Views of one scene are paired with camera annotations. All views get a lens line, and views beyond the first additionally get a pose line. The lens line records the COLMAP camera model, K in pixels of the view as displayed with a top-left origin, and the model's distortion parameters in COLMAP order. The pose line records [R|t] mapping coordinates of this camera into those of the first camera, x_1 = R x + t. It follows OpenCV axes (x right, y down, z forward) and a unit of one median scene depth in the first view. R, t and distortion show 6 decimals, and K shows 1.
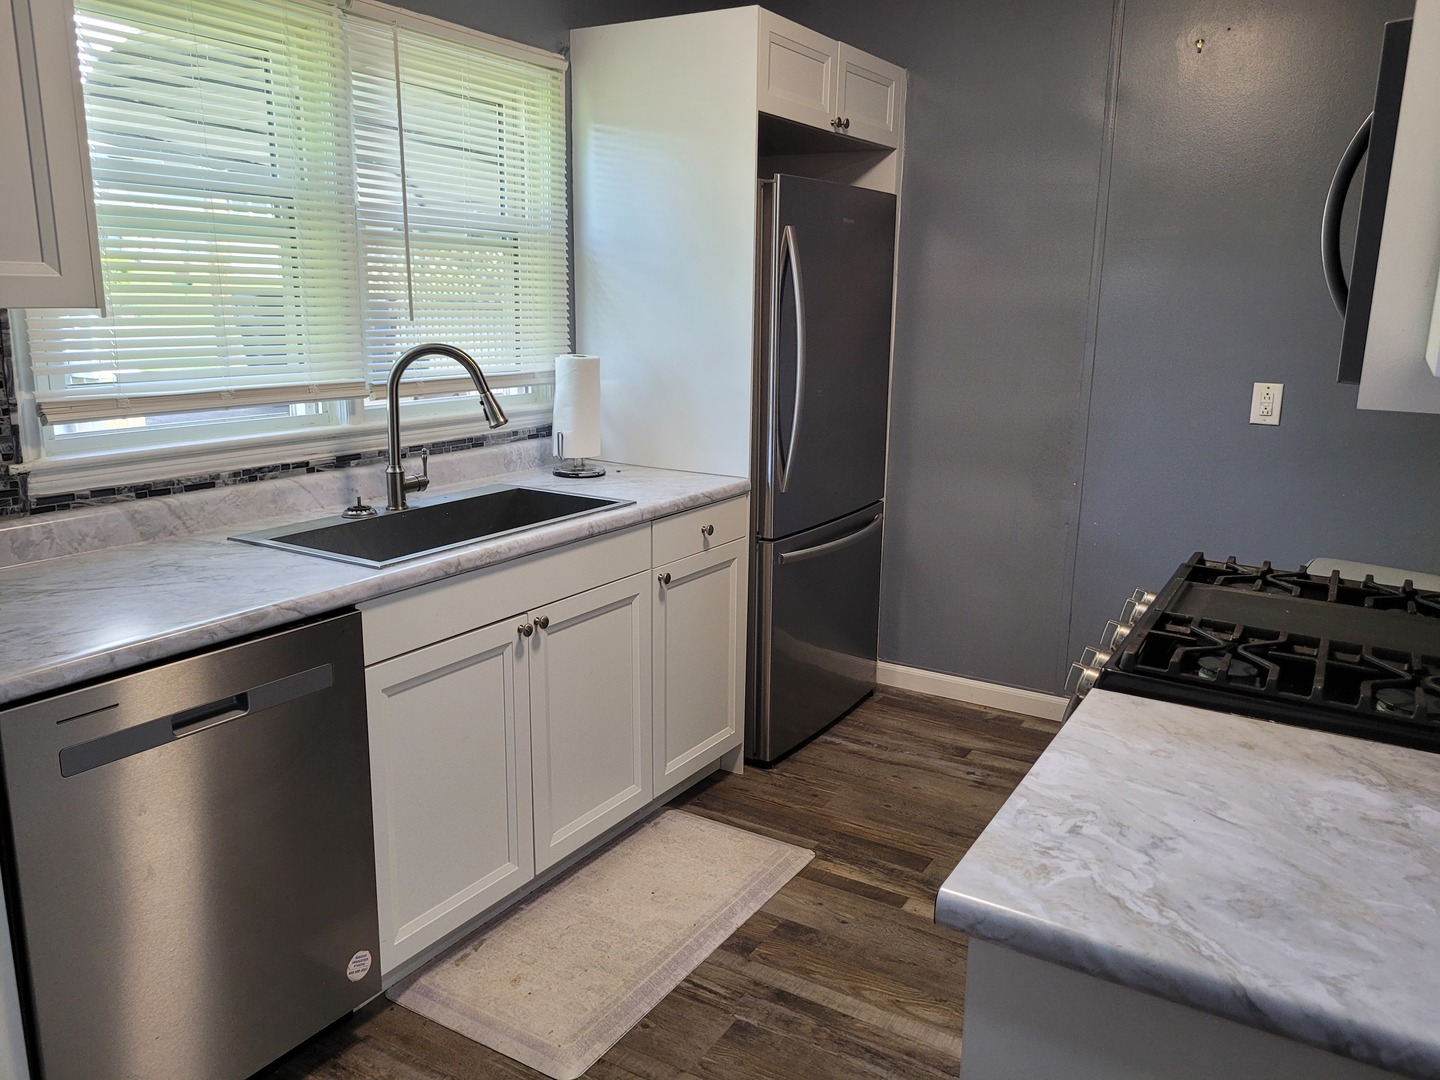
lens RADIAL K [[1089.1, 0, 732.4], [0, 1089.1, 531.4], [0, 0, 1]] dist [0.043952, -0.033011]
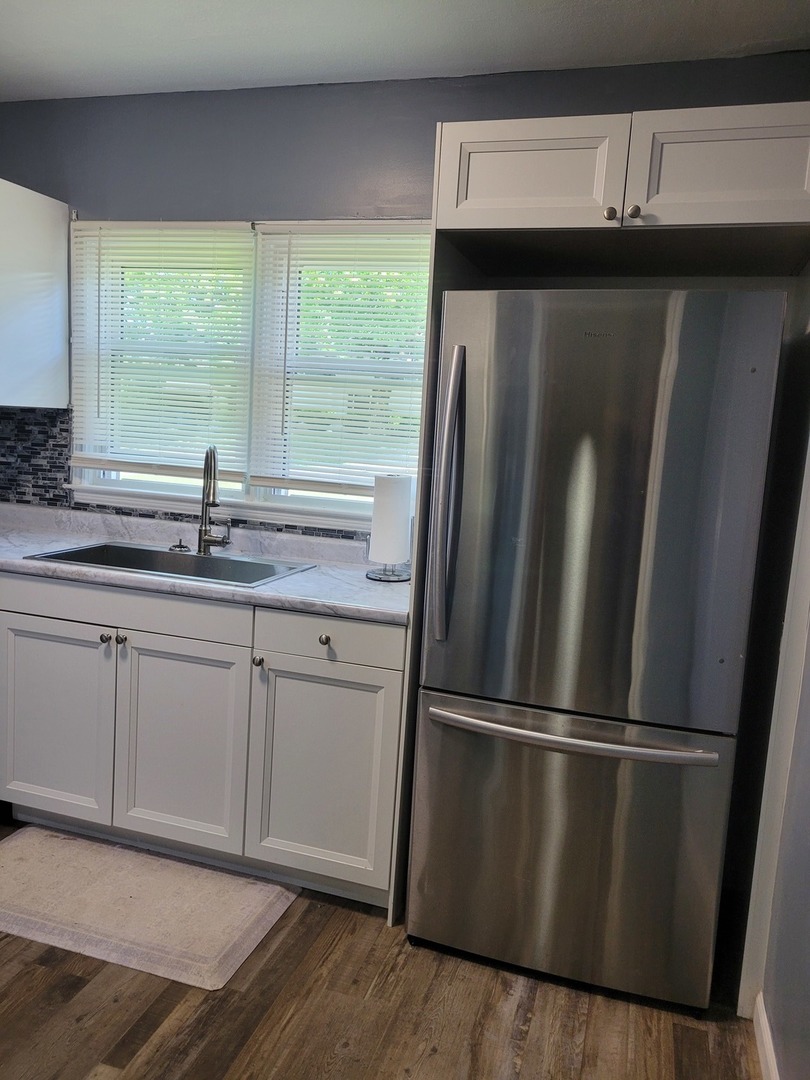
lens RADIAL K [[816.8, 0, 410.0], [0, 816.8, 534.8], [0, 0, 1]] dist [0.043952, -0.033011]
pose [[0.247309, 0.127186, -0.960553, 0.842835], [-0.265403, 0.962325, 0.059088, -0.189767], [0.931879, 0.240321, 0.271747, 0.973378]]
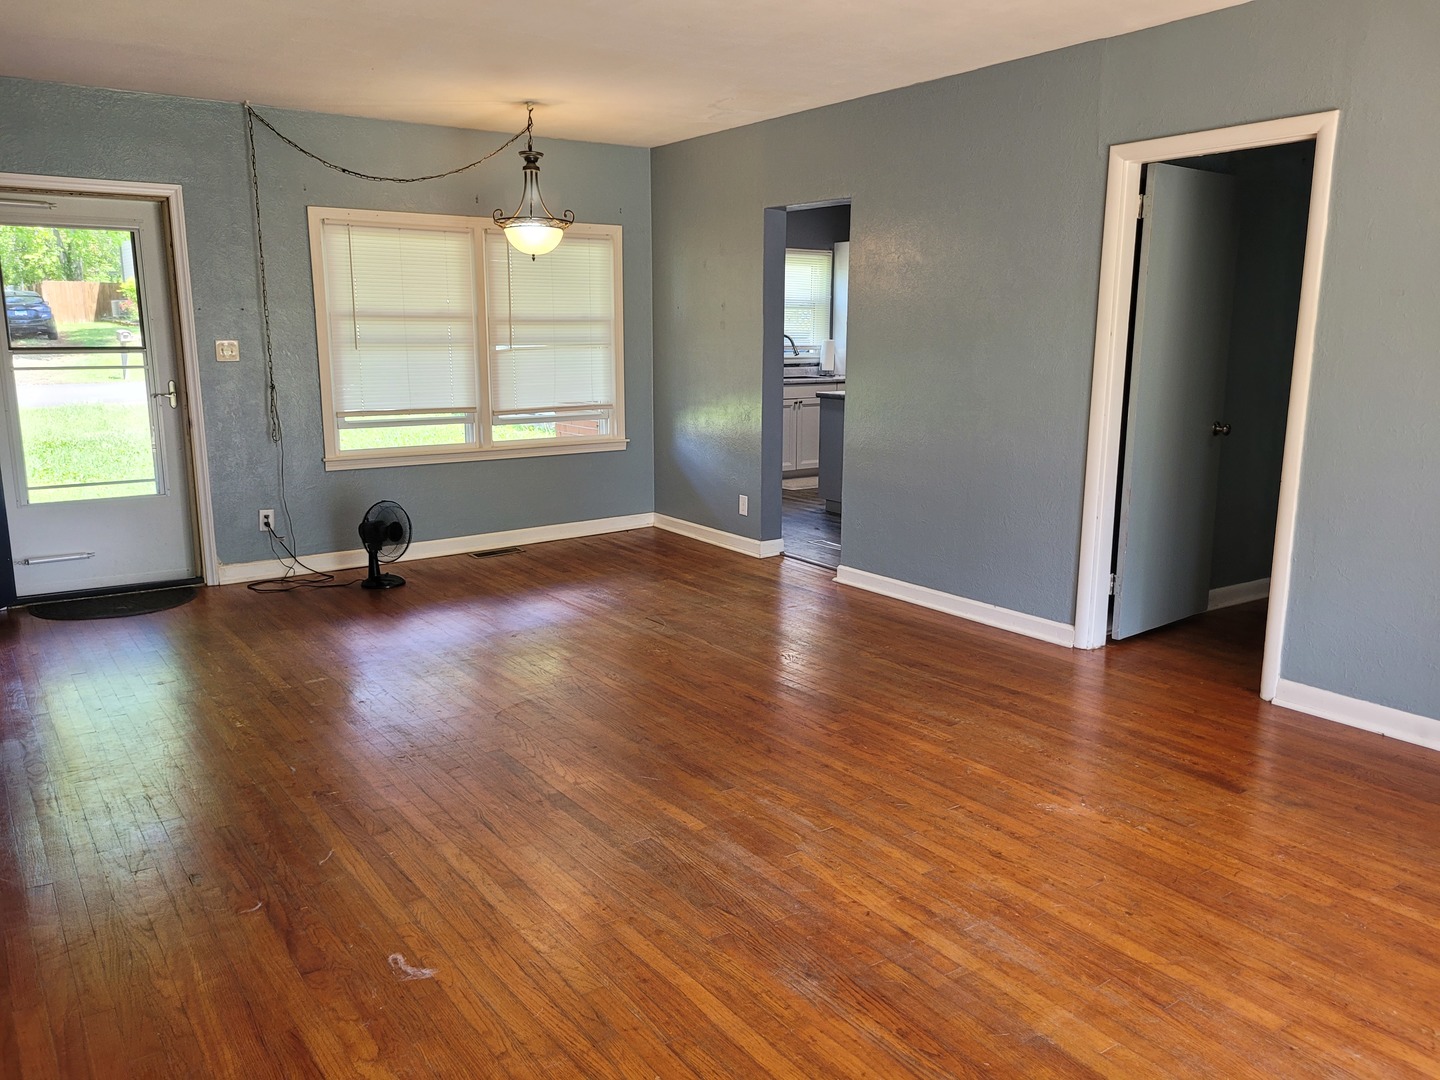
lens RADIAL K [[1089.1, 0, 717.6], [0, 1089.1, 534.4], [0, 0, 1]] dist [0.043952, -0.033011]
pose [[0.914135, 0.062972, -0.400489, 1.129077], [-0.076052, 0.996962, -0.016833, 0.629556], [0.398212, 0.045845, 0.916147, -2.650308]]
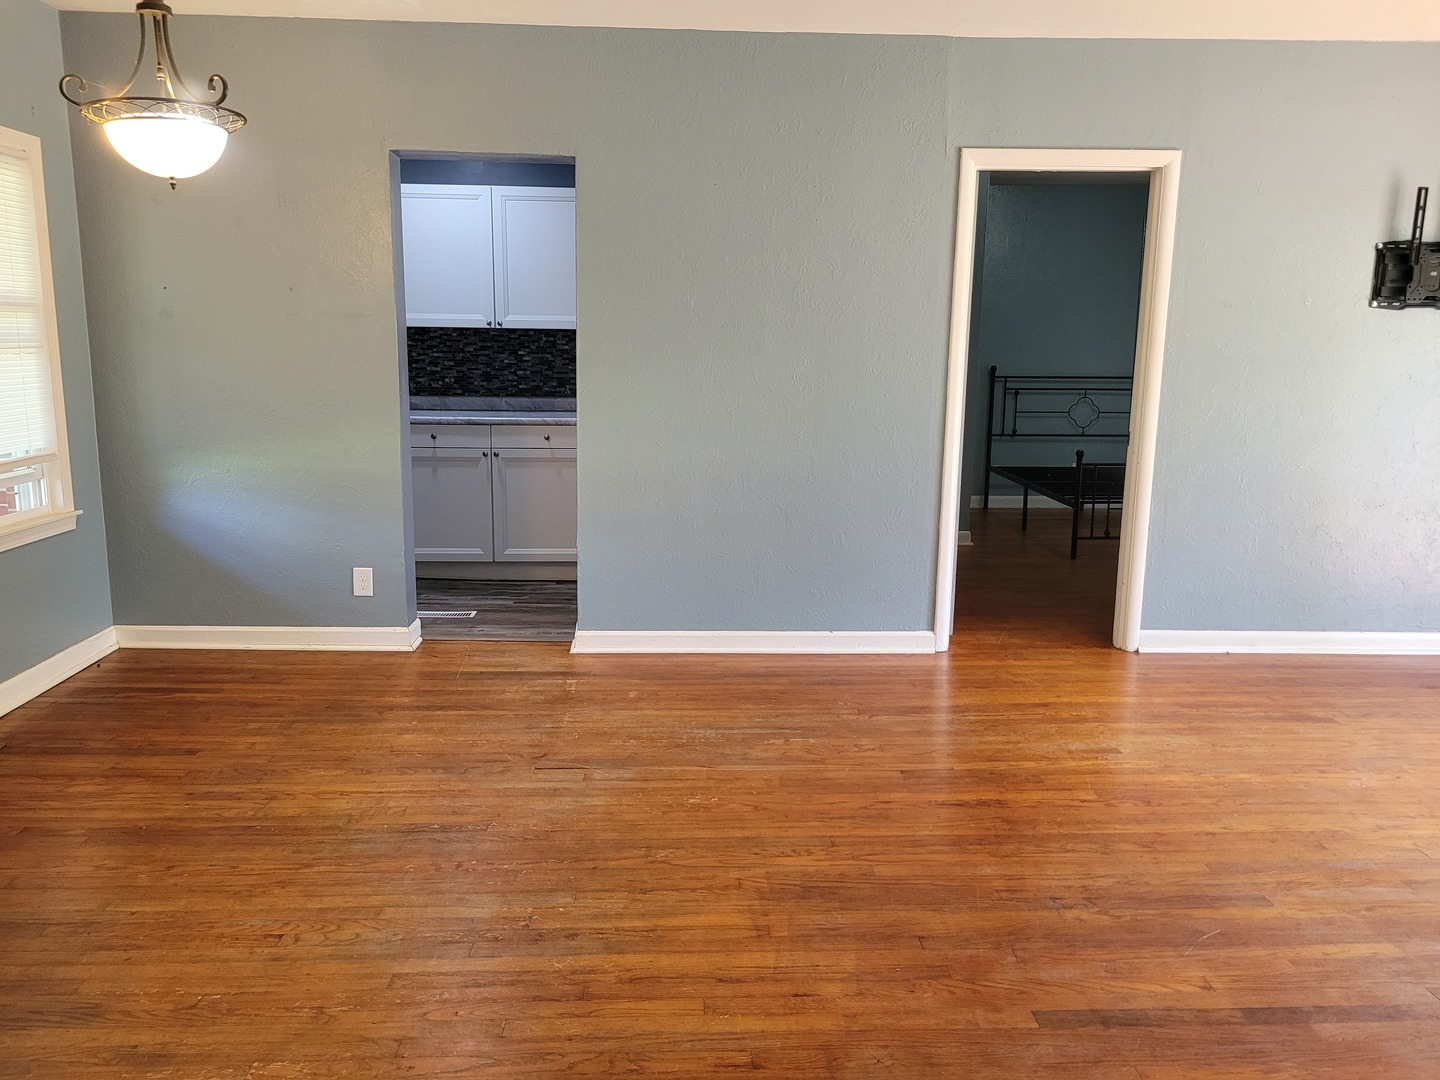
lens RADIAL K [[1089.1, 0, 716.1], [0, 1089.1, 537.9], [0, 0, 1]] dist [0.043952, -0.033011]
pose [[0.840445, -0.102552, 0.532104, -0.356531], [0.118187, 0.992980, 0.004703, 0.496734], [-0.528851, 0.058935, 0.846666, -2.058385]]
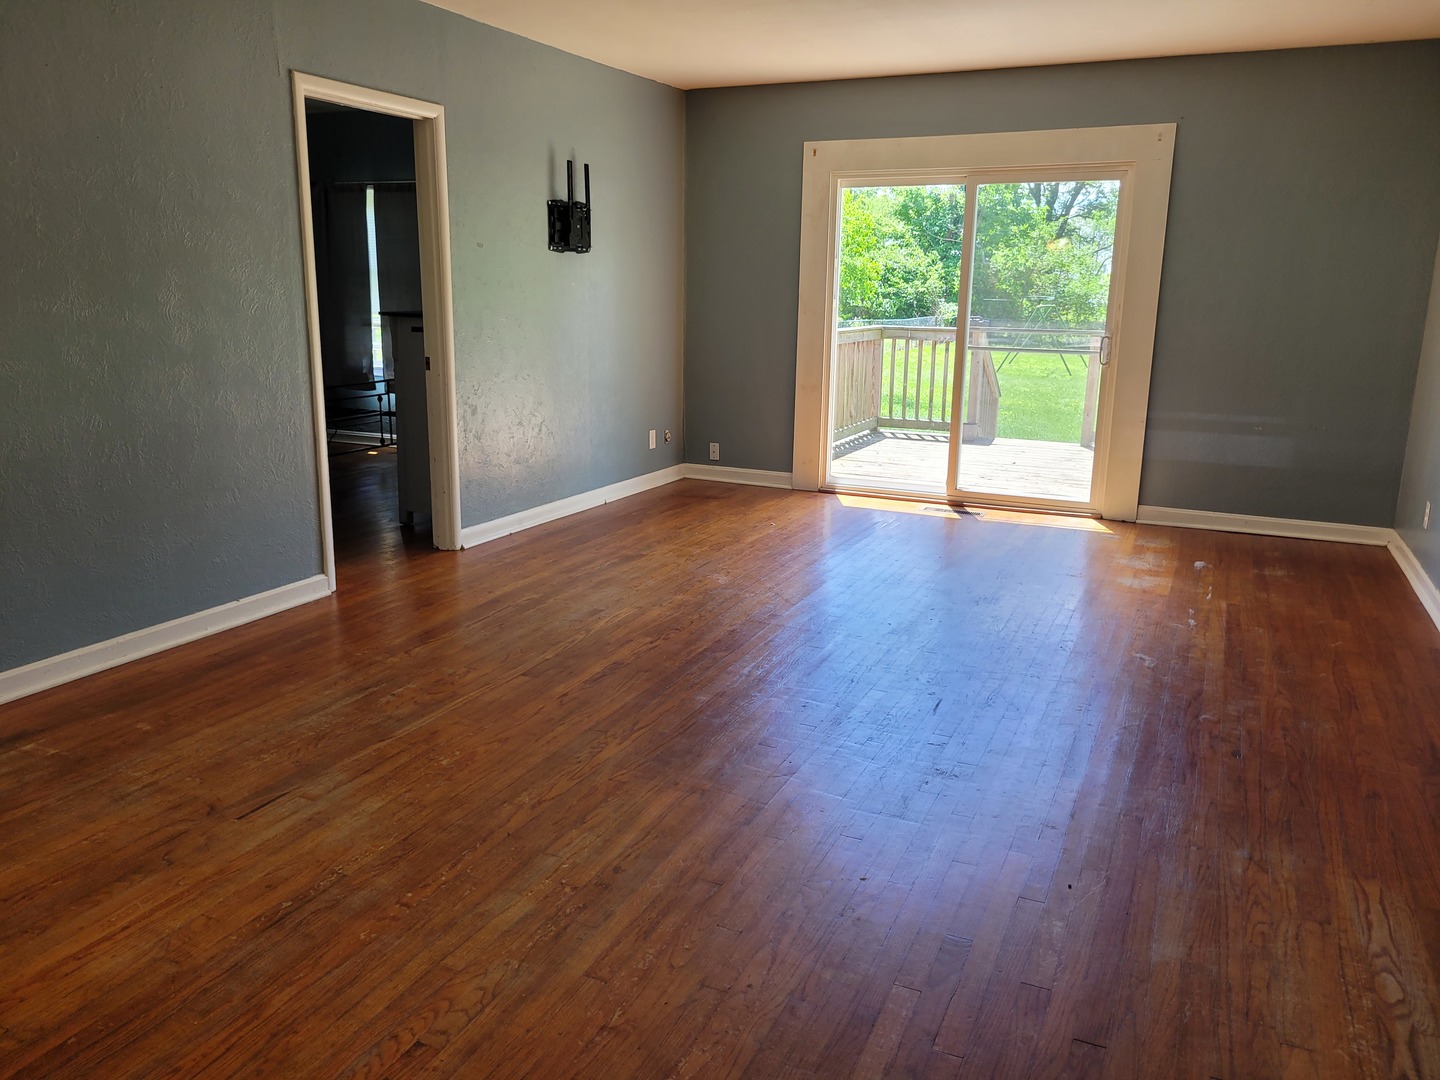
lens RADIAL K [[1089.1, 0, 725.0], [0, 1089.1, 525.5], [0, 0, 1]] dist [0.043952, -0.033011]
pose [[-0.104759, -0.231907, 0.967080, -0.896306], [0.198198, 0.948055, 0.248815, 0.307775], [-0.974548, 0.217739, -0.053354, -1.231897]]
